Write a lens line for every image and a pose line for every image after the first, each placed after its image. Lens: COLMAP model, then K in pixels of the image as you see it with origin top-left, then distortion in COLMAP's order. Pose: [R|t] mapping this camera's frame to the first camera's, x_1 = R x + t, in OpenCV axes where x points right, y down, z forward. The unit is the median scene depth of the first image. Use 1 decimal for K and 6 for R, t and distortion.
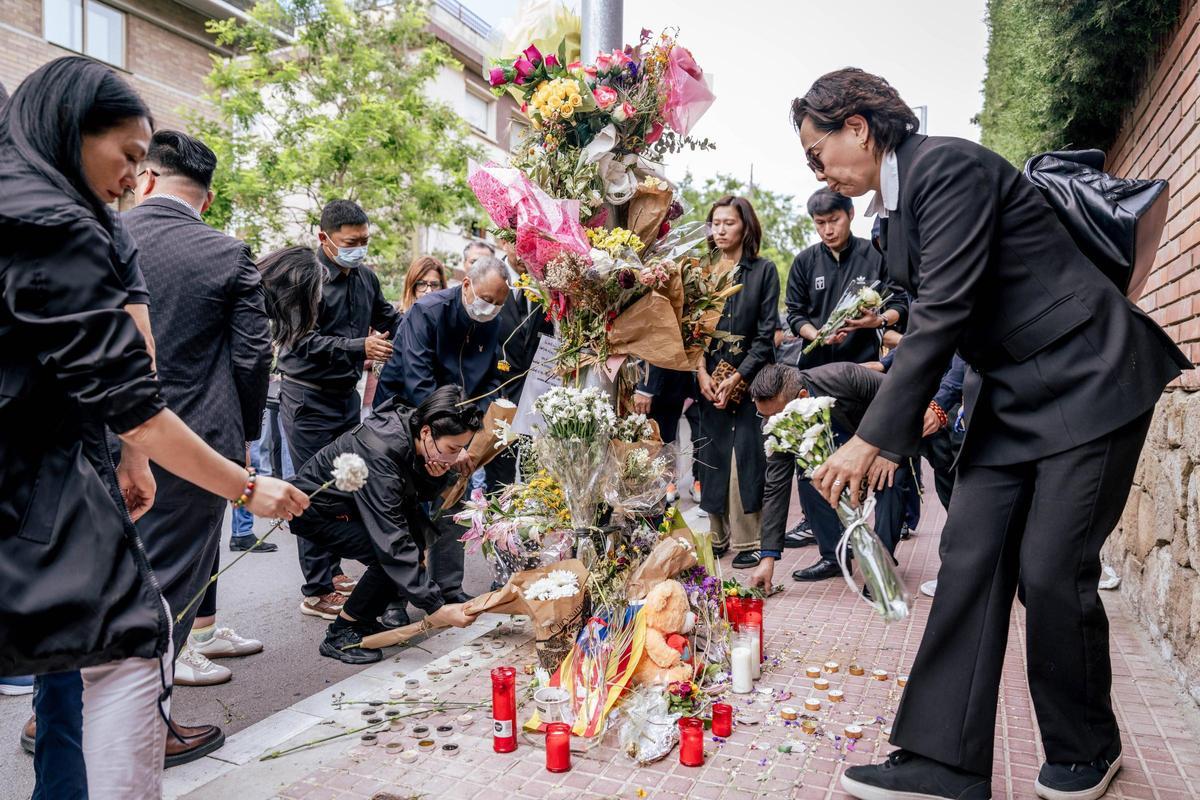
lens RADIAL K [[823.0, 0, 605.2], [0, 823.0, 396.6], [0, 0, 1]] dist [0.002621, -0.000170]
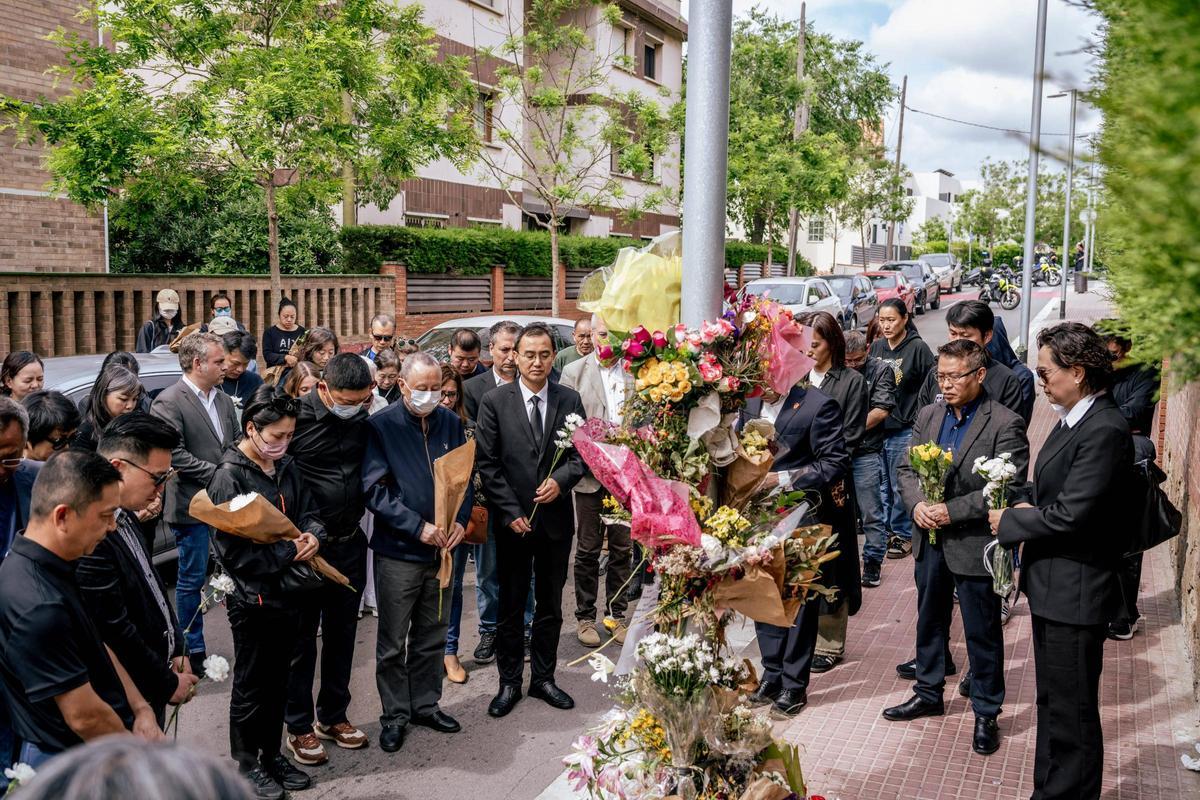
lens RADIAL K [[1148.5, 0, 600.8], [0, 1148.5, 413.2], [0, 0, 1]] dist [0.015108, 0.015576]
pose [[0.999938, -0.003974, 0.010427, -0.149433], [0.002946, 0.995298, 0.096819, -0.442399], [-0.010762, -0.096782, 0.995247, -0.429350]]
